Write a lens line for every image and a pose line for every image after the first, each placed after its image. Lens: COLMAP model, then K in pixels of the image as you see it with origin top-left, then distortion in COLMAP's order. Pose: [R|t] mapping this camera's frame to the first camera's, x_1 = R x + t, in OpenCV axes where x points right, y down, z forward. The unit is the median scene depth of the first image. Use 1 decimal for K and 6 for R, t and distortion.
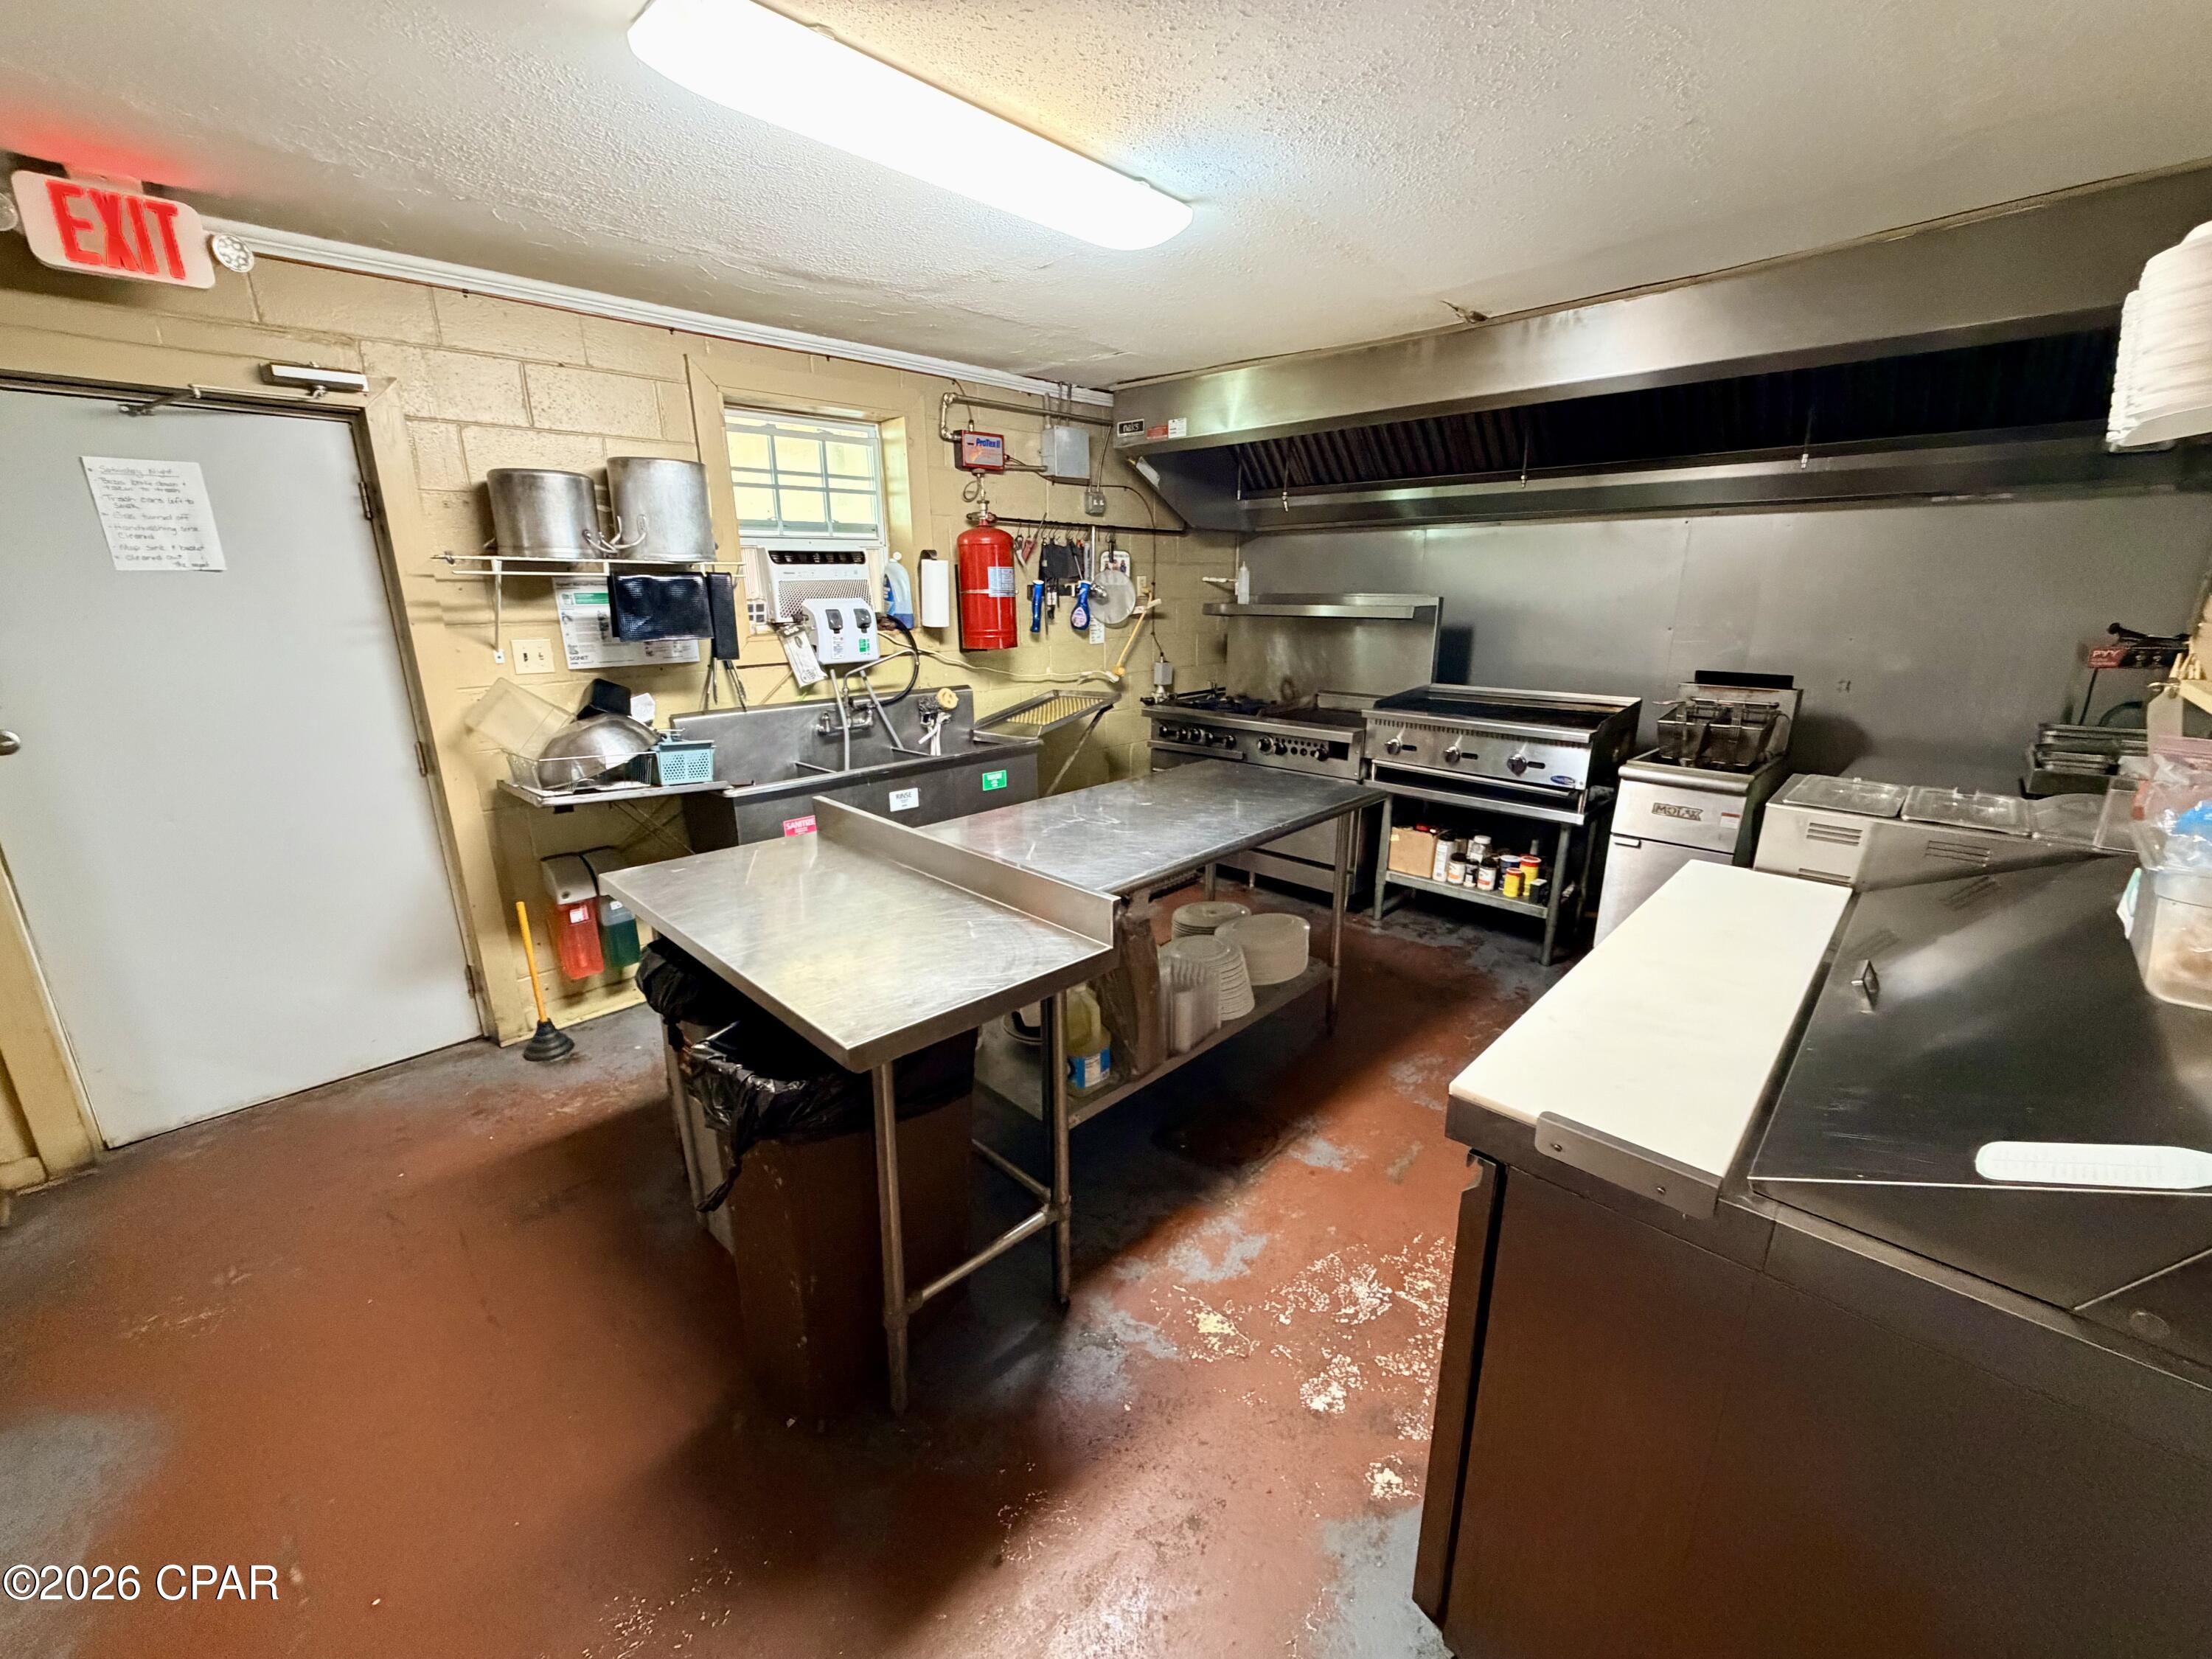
lens RADIAL K [[884.1, 0, 1102.0], [0, 884.1, 830.2], [0, 0, 1]] dist [0.001049, 0.000121]
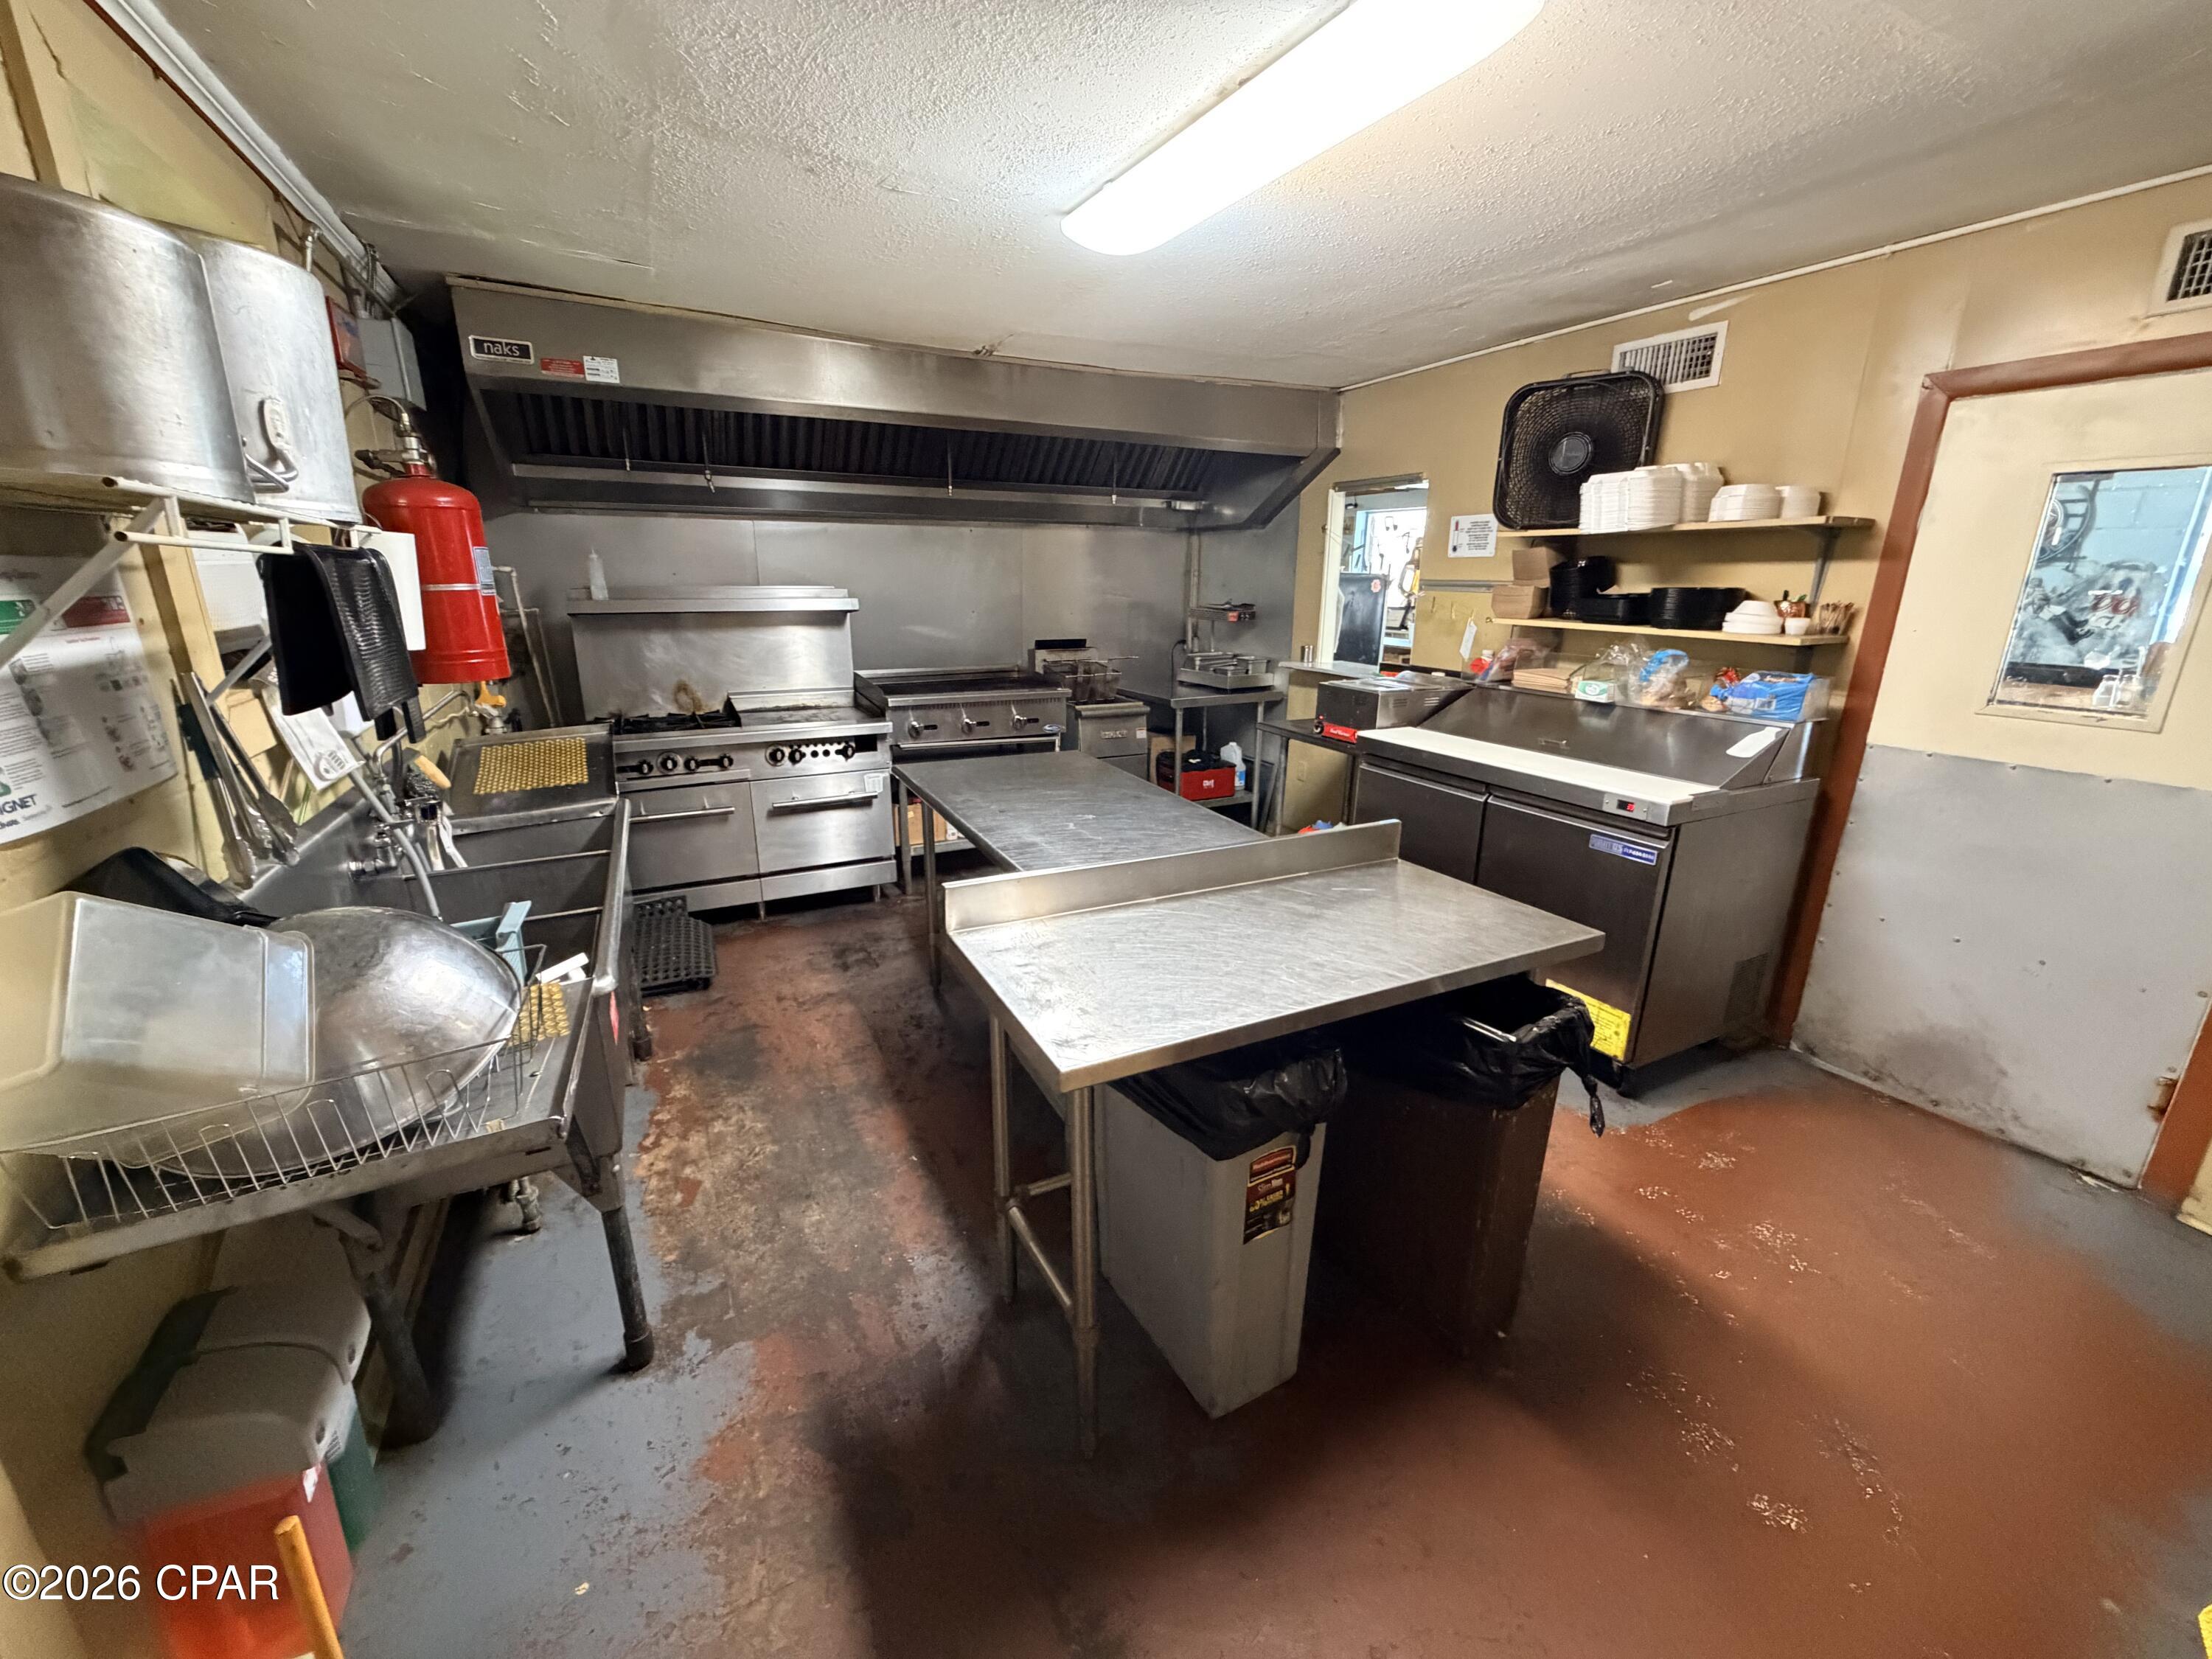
lens RADIAL K [[884.1, 0, 1106.0], [0, 884.1, 828.2], [0, 0, 1]] dist [0.001049, 0.000121]
pose [[0.318144, -0.257099, 0.912515, -0.630861], [0.250115, 0.951187, 0.180794, -0.121273], [-0.914455, 0.170715, 0.366918, 0.434653]]
